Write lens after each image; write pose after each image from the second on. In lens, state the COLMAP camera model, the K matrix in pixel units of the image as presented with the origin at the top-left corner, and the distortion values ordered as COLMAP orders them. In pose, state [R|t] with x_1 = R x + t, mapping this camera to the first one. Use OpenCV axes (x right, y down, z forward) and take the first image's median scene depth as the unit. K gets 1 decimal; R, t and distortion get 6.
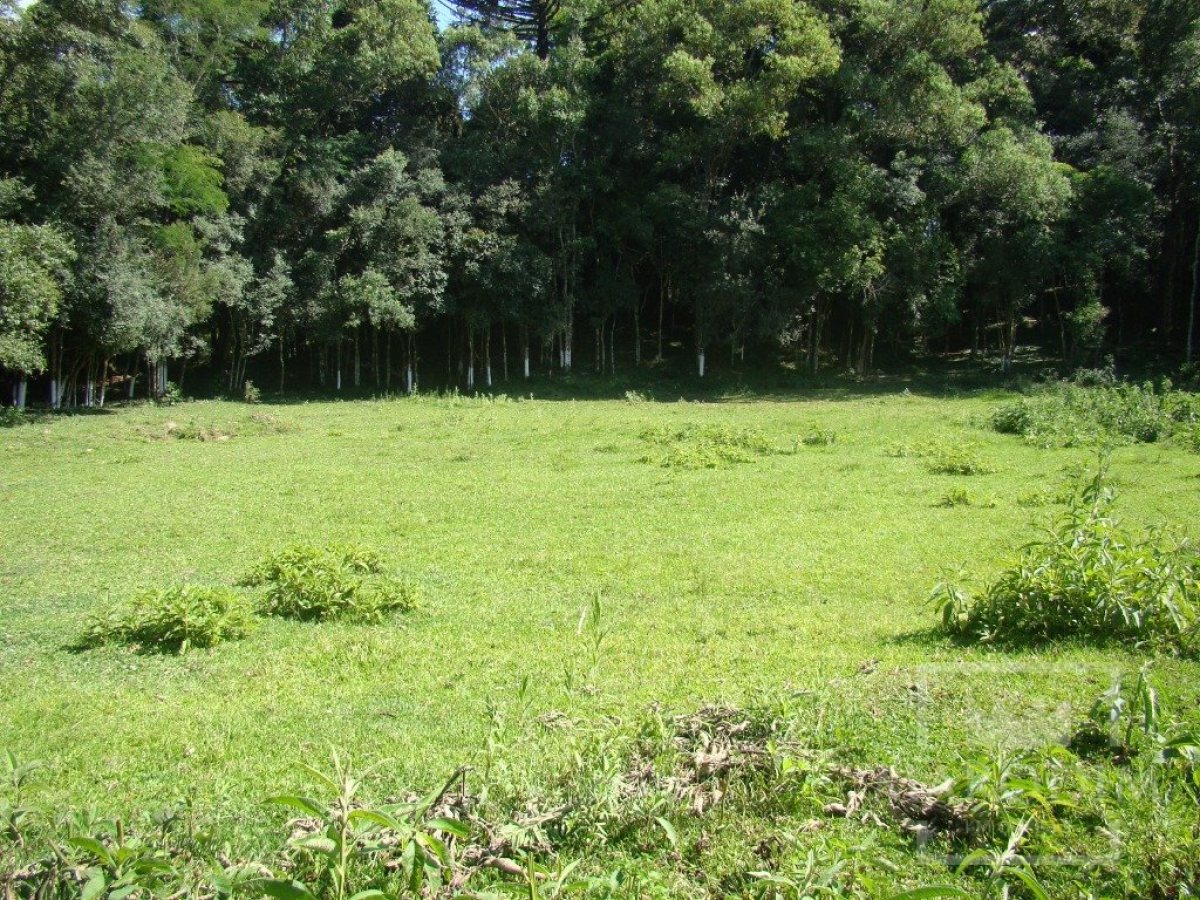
lens RADIAL K [[1098.8, 0, 602.4], [0, 1098.8, 466.7], [0, 0, 1]] dist [-0.156783, 0.093656]
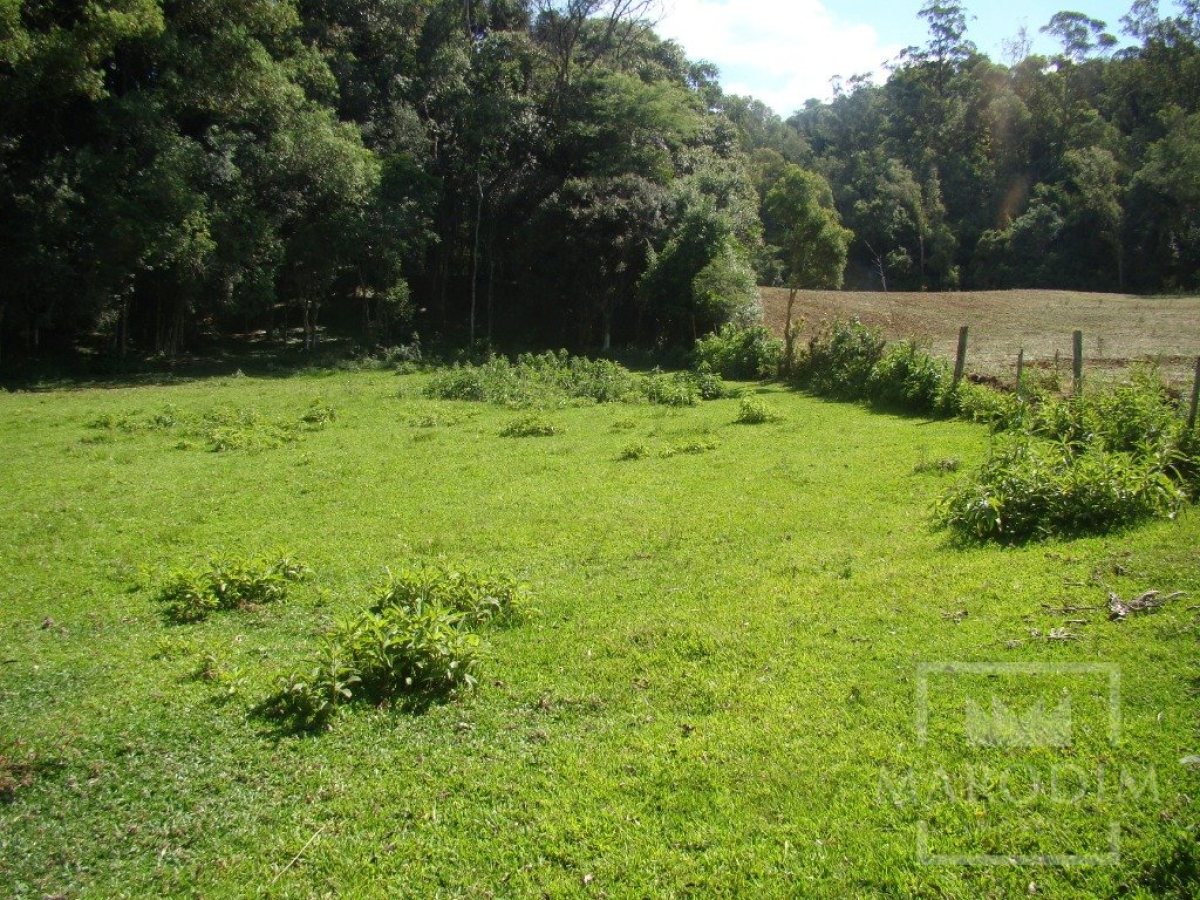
lens RADIAL K [[1107.7, 0, 602.5], [0, 1107.7, 462.5], [0, 0, 1]] dist [-0.181318, 0.129432]
pose [[0.749066, -0.073494, 0.658406, -0.123802], [0.067795, 0.997114, 0.034171, 0.000075], [-0.659017, 0.019040, 0.751887, 0.055344]]
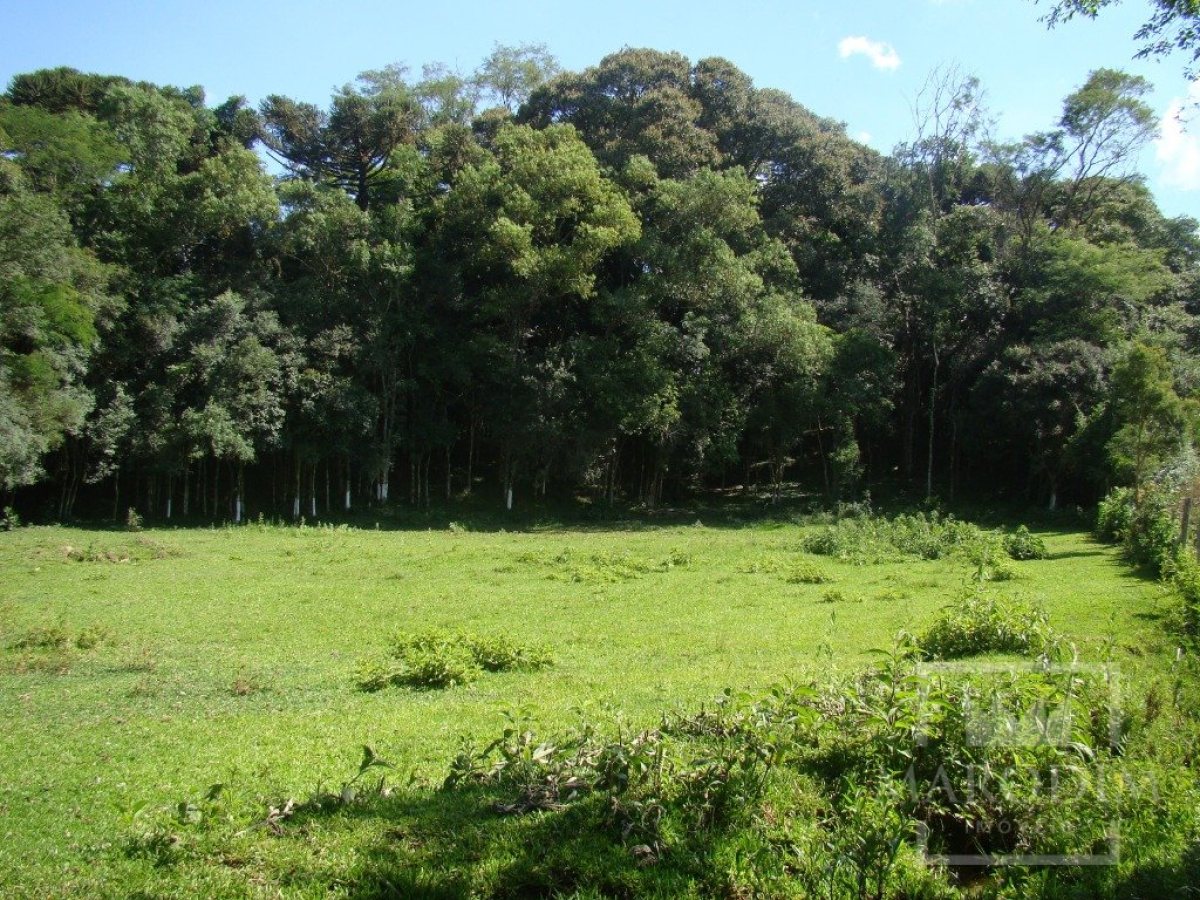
lens RADIAL K [[1098.8, 0, 602.4], [0, 1098.8, 466.7], [0, 0, 1]] dist [-0.156783, 0.093656]
pose [[0.972247, 0.015562, 0.233437, -0.085045], [0.012897, 0.992703, -0.119895, 0.008166], [-0.233599, 0.119578, 0.964952, -0.084822]]
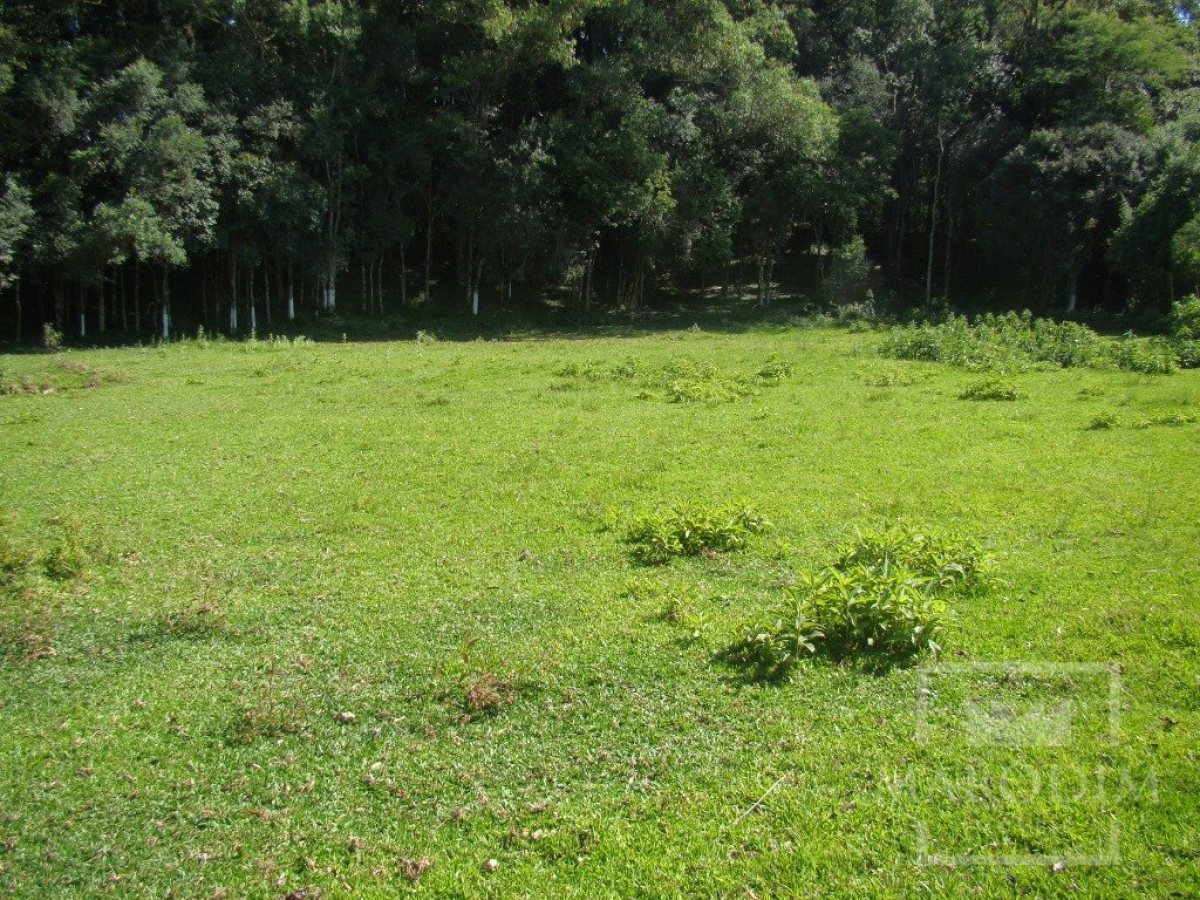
lens RADIAL K [[1107.7, 0, 602.5], [0, 1107.7, 462.5], [0, 0, 1]] dist [-0.181318, 0.129432]
pose [[0.948685, -0.048704, 0.312449, -0.126240], [0.034166, 0.998071, 0.051838, 0.000032], [-0.314371, -0.038502, 0.948519, 0.057177]]
